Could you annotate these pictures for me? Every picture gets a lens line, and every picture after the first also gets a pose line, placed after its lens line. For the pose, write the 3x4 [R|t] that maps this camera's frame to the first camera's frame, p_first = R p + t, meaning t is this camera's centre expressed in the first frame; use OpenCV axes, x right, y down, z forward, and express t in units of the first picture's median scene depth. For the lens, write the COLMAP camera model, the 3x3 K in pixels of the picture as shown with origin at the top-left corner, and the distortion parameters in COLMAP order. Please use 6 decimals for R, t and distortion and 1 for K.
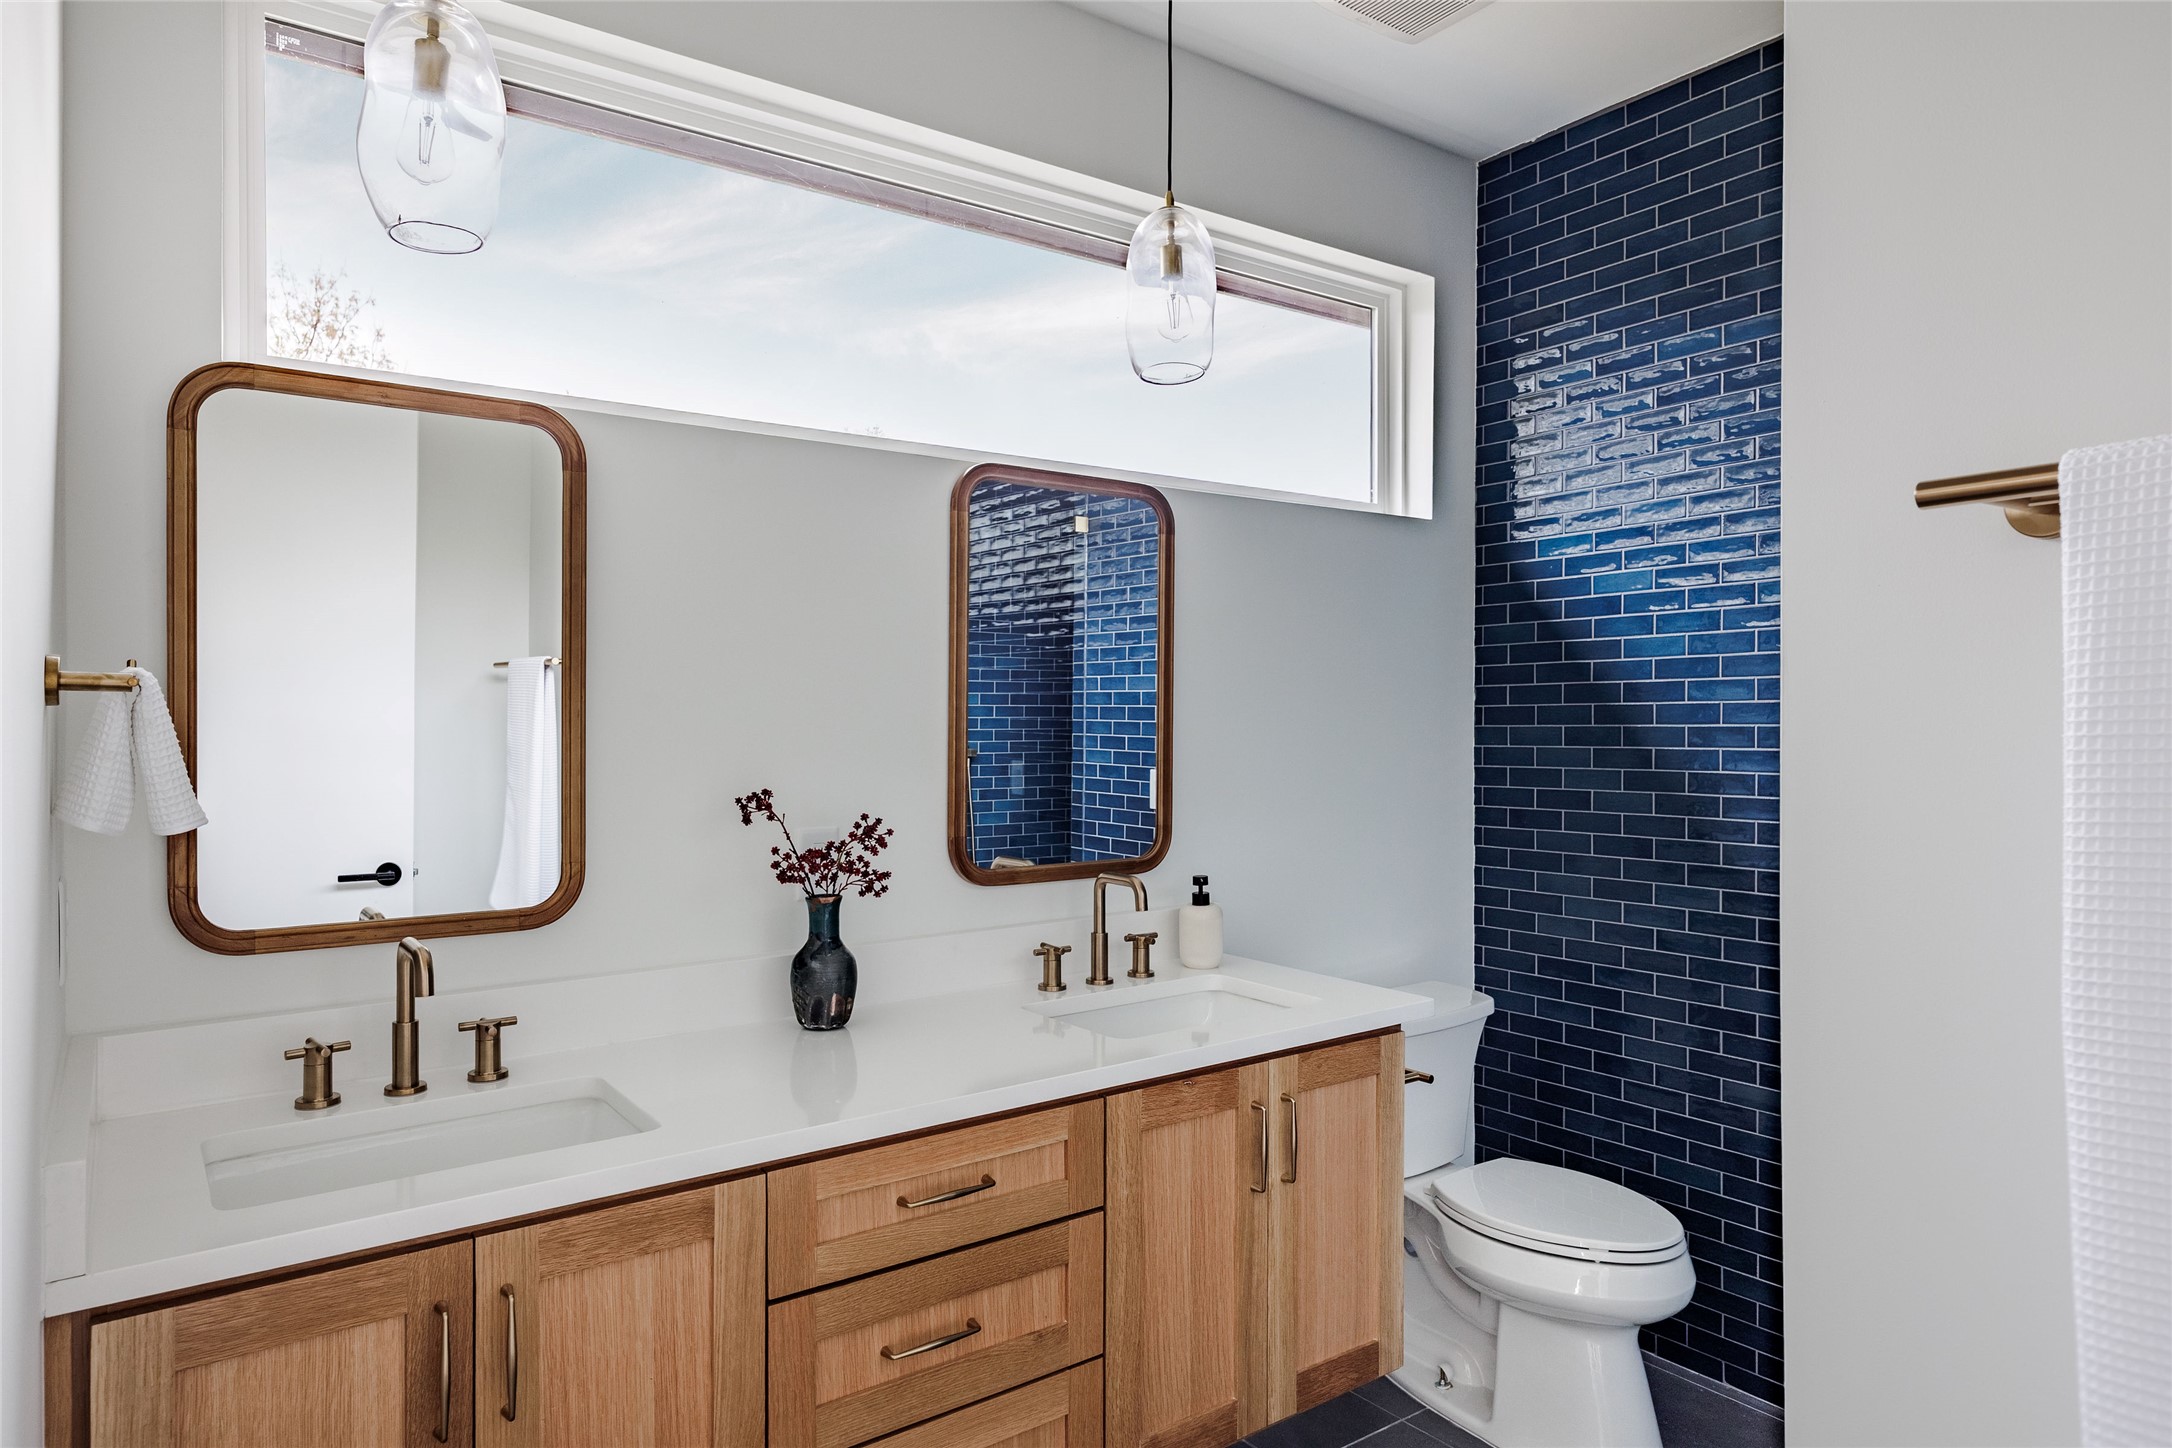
lens RADIAL K [[1290.5, 0, 1049.8], [0, 1290.5, 747.3], [0, 0, 1]] dist [0.006931, 0.000799]
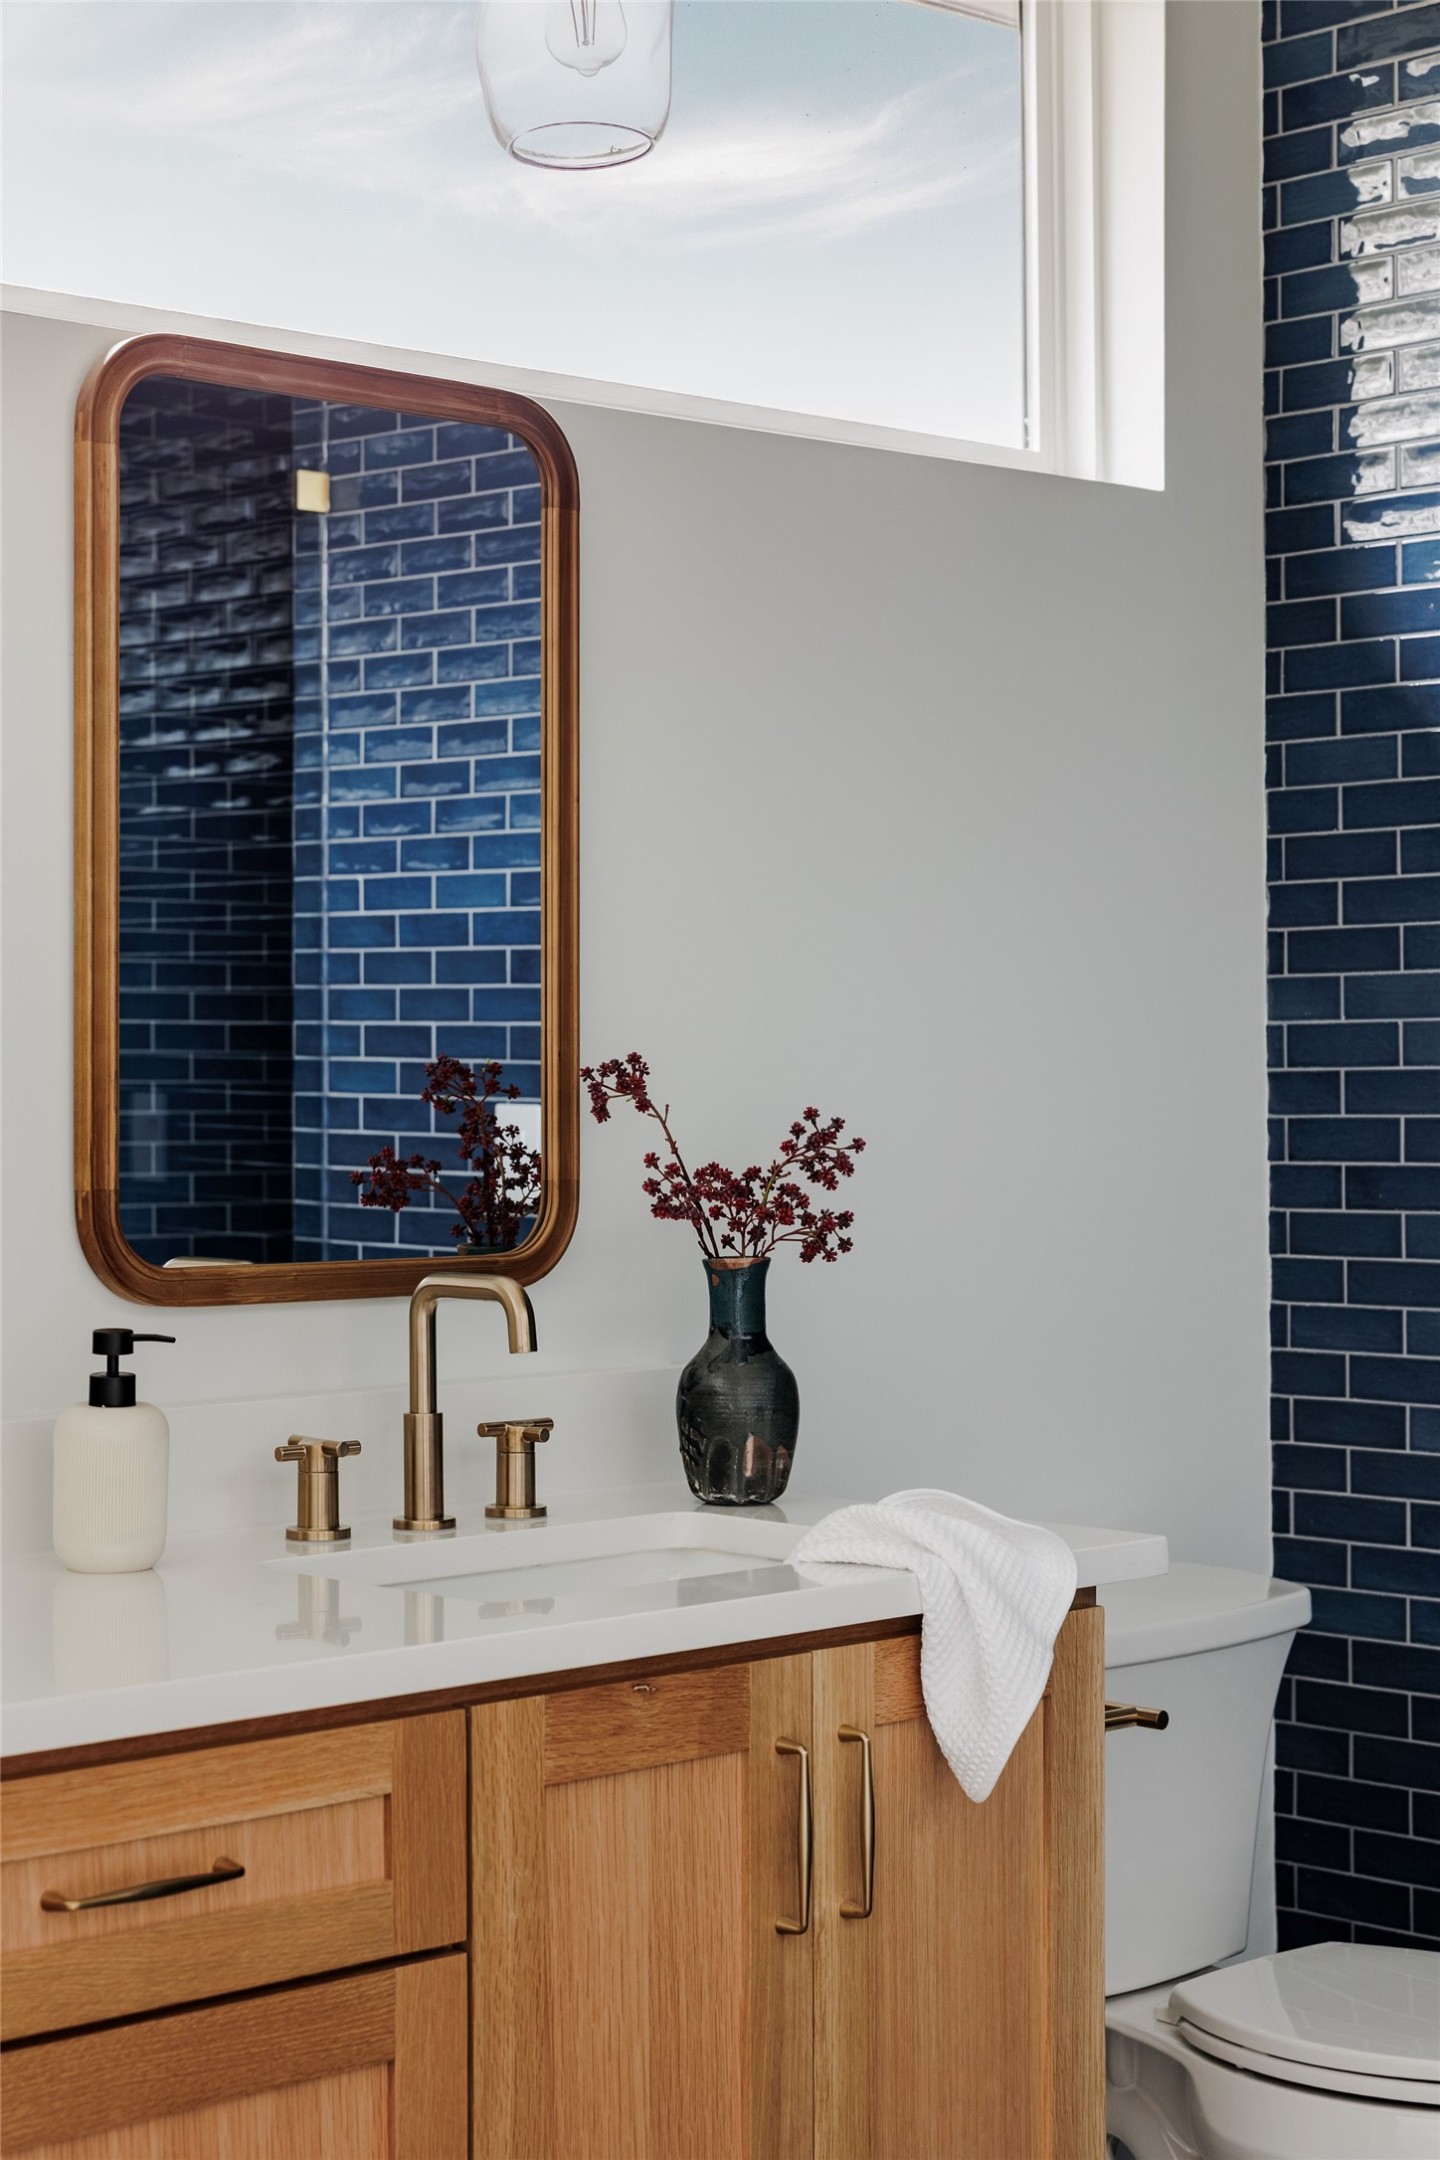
lens RADIAL K [[3848.9, 0, 722.6], [0, 3848.9, 1078.2], [0, 0, 1]] dist [0.020610, 0.000000]
pose [[0.987465, -0.003869, 0.157793, -0.056501], [0.007909, 0.999657, -0.024980, 0.054260], [-0.157642, 0.025915, 0.987156, -0.257391]]
